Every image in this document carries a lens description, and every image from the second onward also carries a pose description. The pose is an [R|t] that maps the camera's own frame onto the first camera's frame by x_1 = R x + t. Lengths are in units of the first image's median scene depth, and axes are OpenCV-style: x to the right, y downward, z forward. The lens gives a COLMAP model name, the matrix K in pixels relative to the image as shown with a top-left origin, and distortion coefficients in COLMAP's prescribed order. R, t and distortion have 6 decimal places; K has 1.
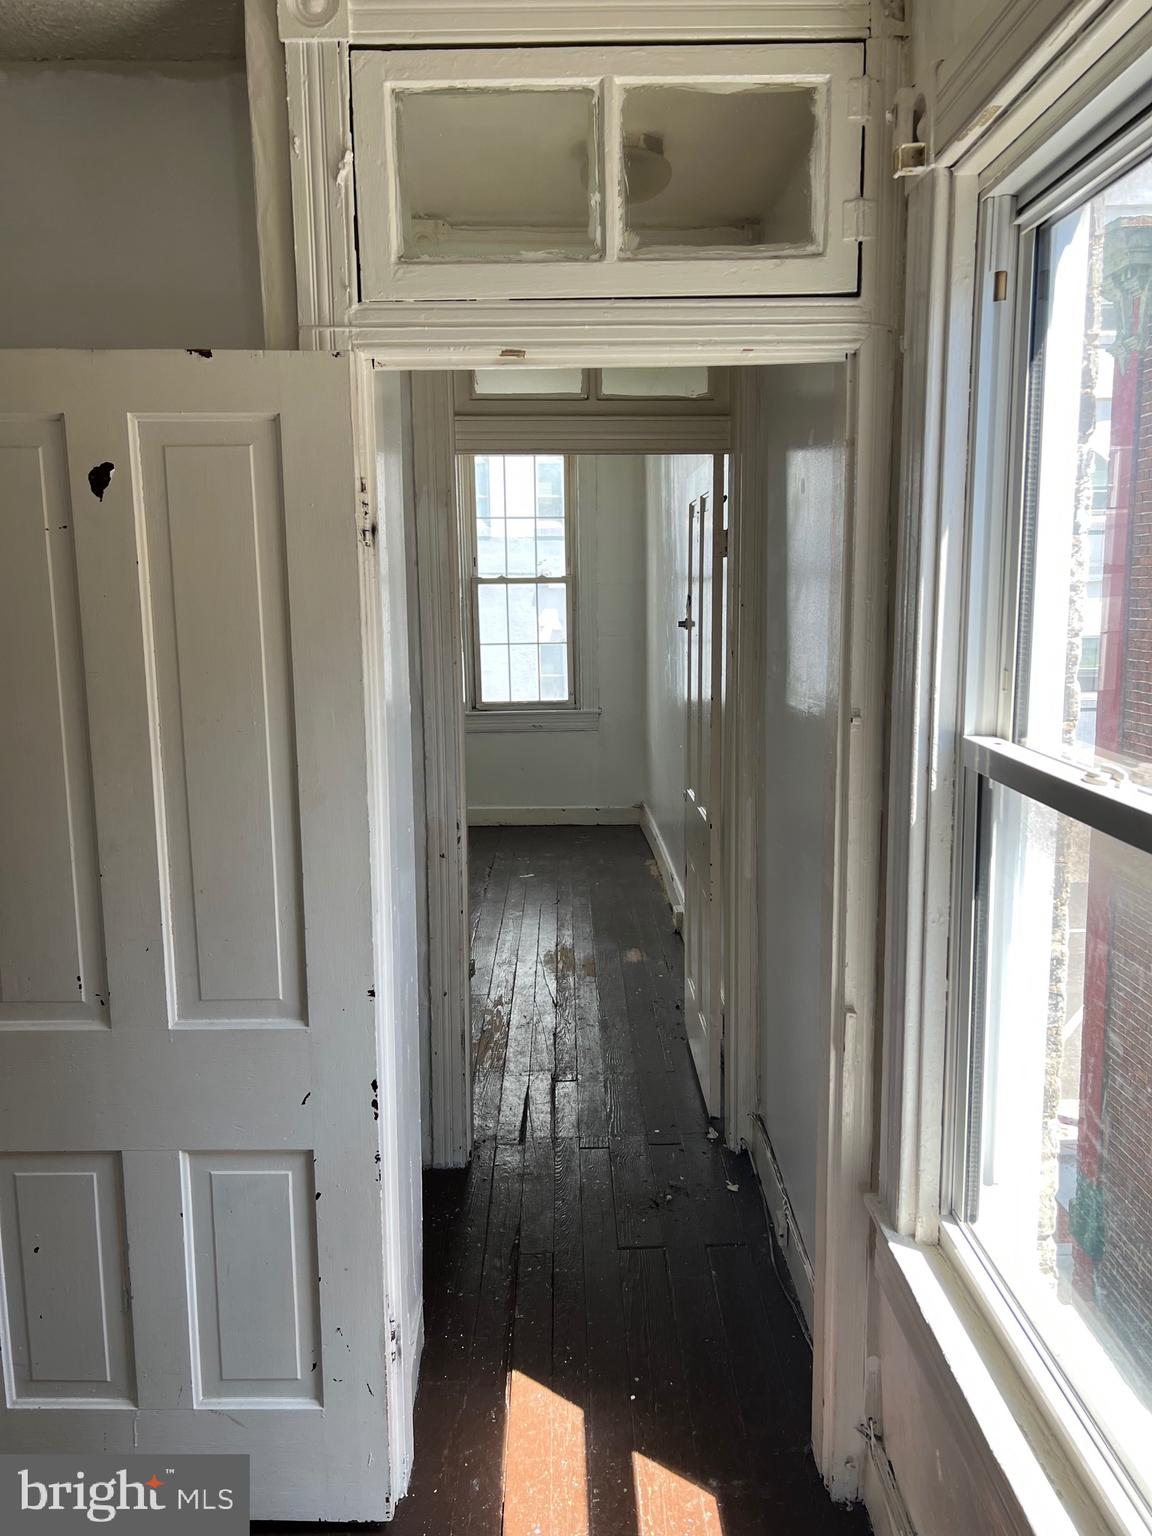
lens RADIAL K [[1145.6, 0, 578.8], [0, 1145.6, 754.0], [0, 0, 1]] dist [0.049108, -0.064448]
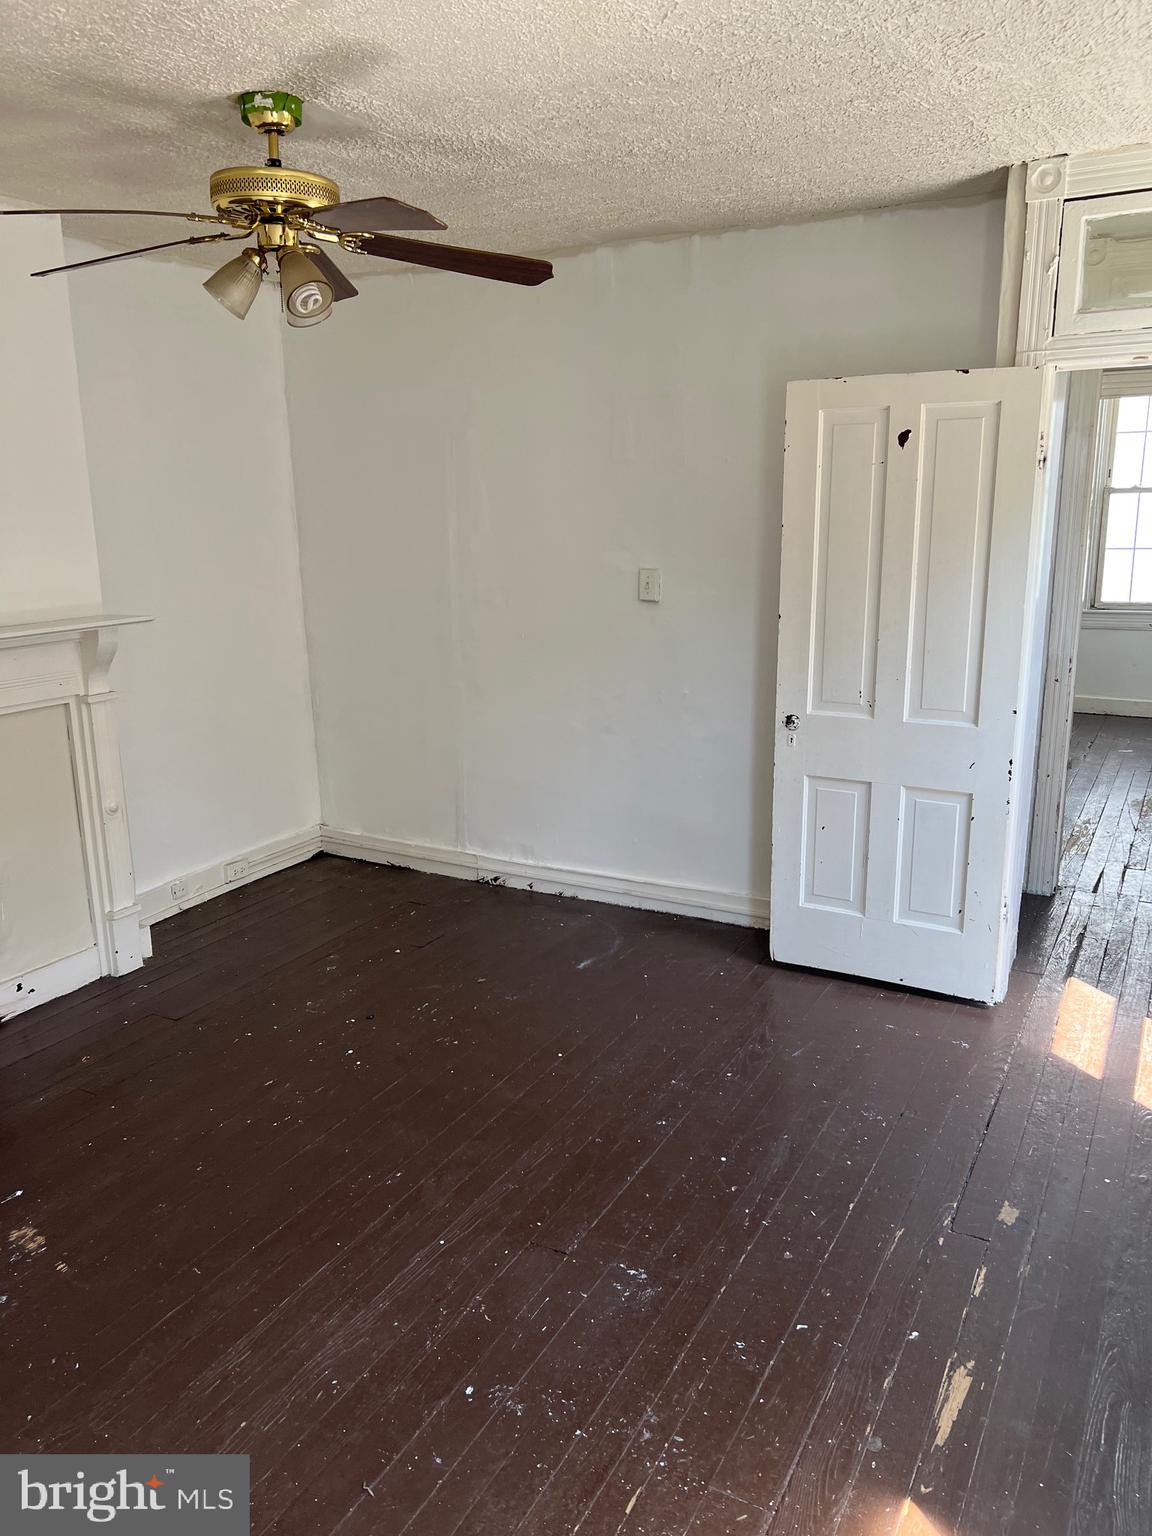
lens RADIAL K [[1154.7, 0, 574.1], [0, 1154.7, 764.0], [0, 0, 1]] dist [0.064908, -0.071018]
pose [[0.872687, 0.109570, -0.475827, 0.099512], [-0.072095, 0.992731, 0.096374, 0.151787], [0.482928, -0.049800, 0.874243, -0.956264]]
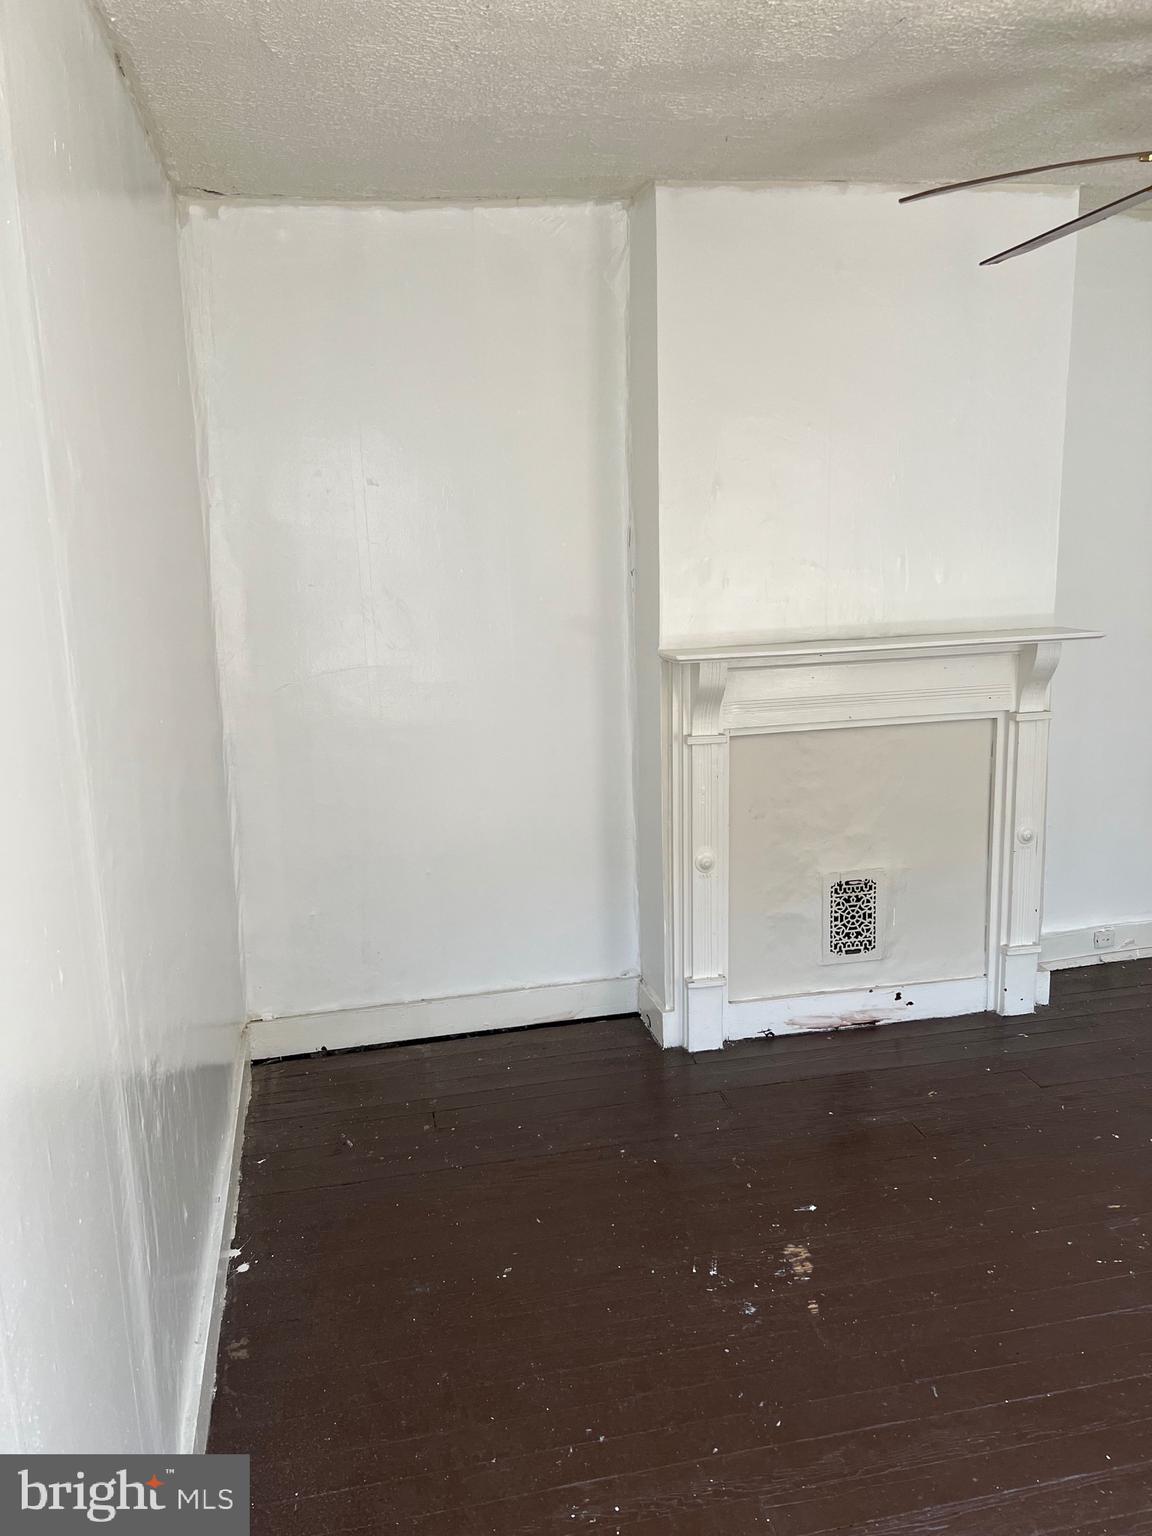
lens RADIAL K [[1145.6, 0, 578.8], [0, 1145.6, 754.0], [0, 0, 1]] dist [0.049108, -0.064448]
pose [[0.182935, 0.198951, -0.962784, 0.064296], [-0.121689, 0.976361, 0.178635, 0.110523], [0.975565, 0.084481, 0.202821, -0.665642]]
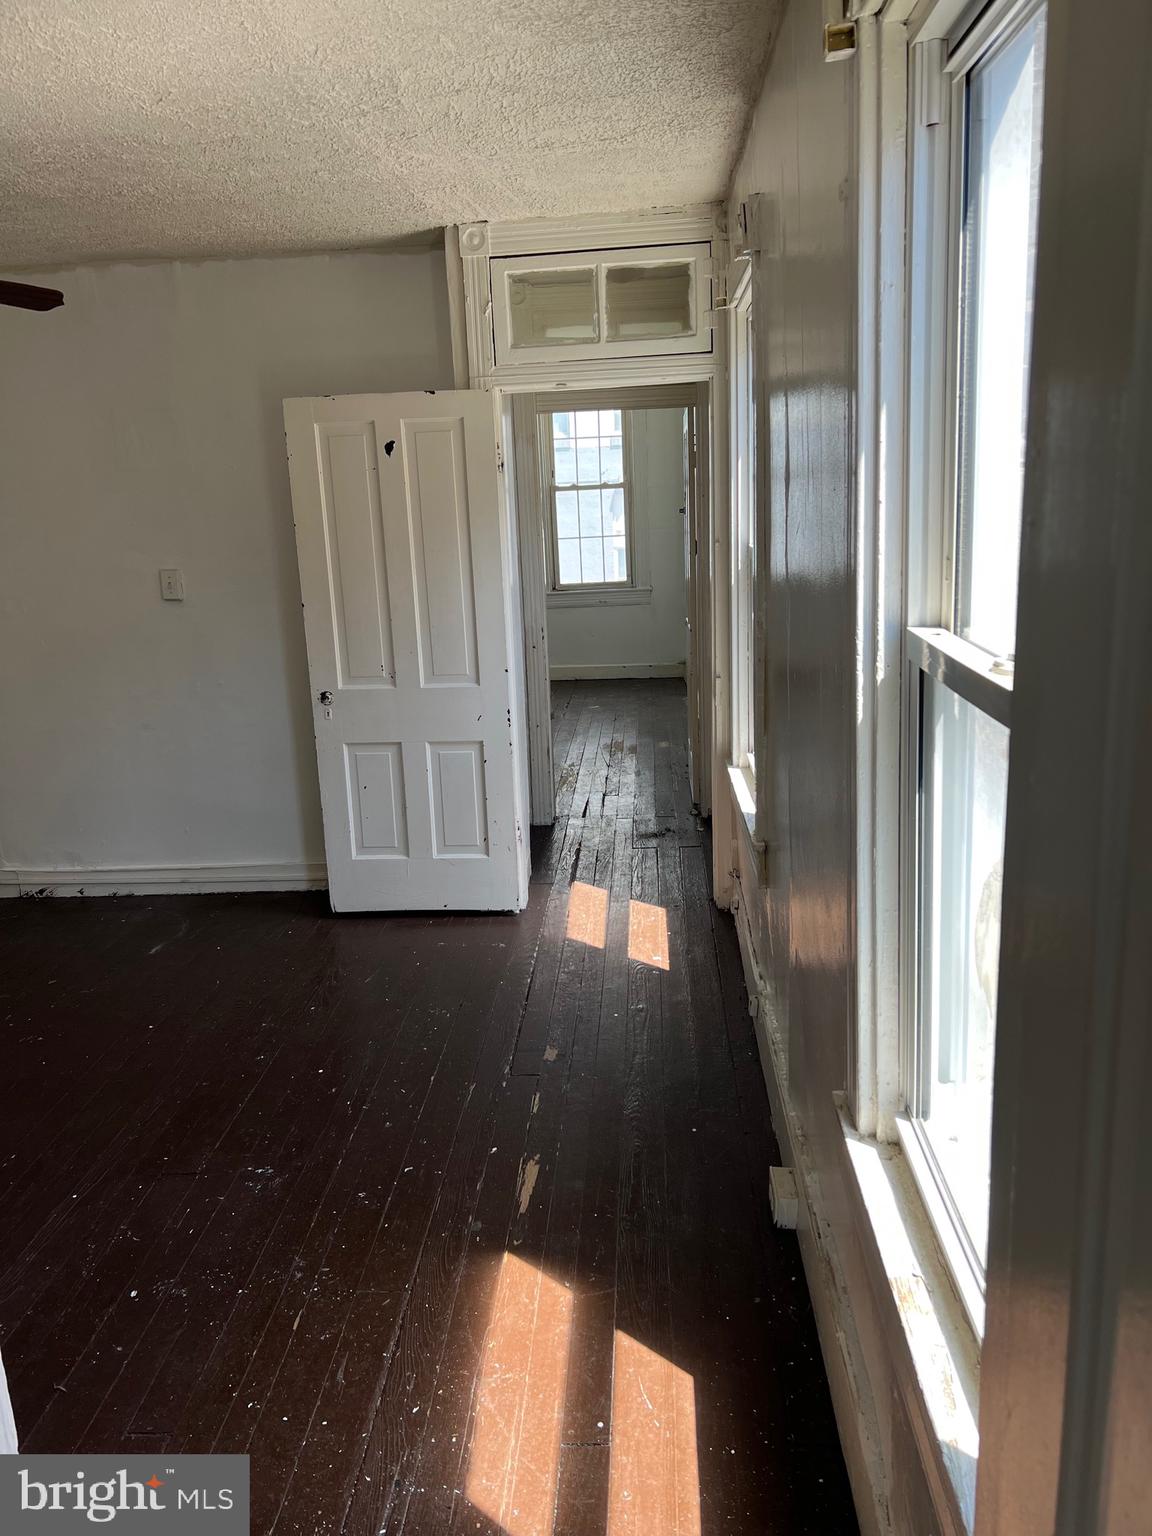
lens RADIAL K [[1154.7, 0, 574.1], [0, 1154.7, 764.0], [0, 0, 1]] dist [0.064908, -0.071018]
pose [[0.996738, -0.012314, -0.079759, 0.130641], [0.018937, 0.996384, 0.082822, 0.194562], [0.078450, -0.084063, 0.993368, -1.240109]]
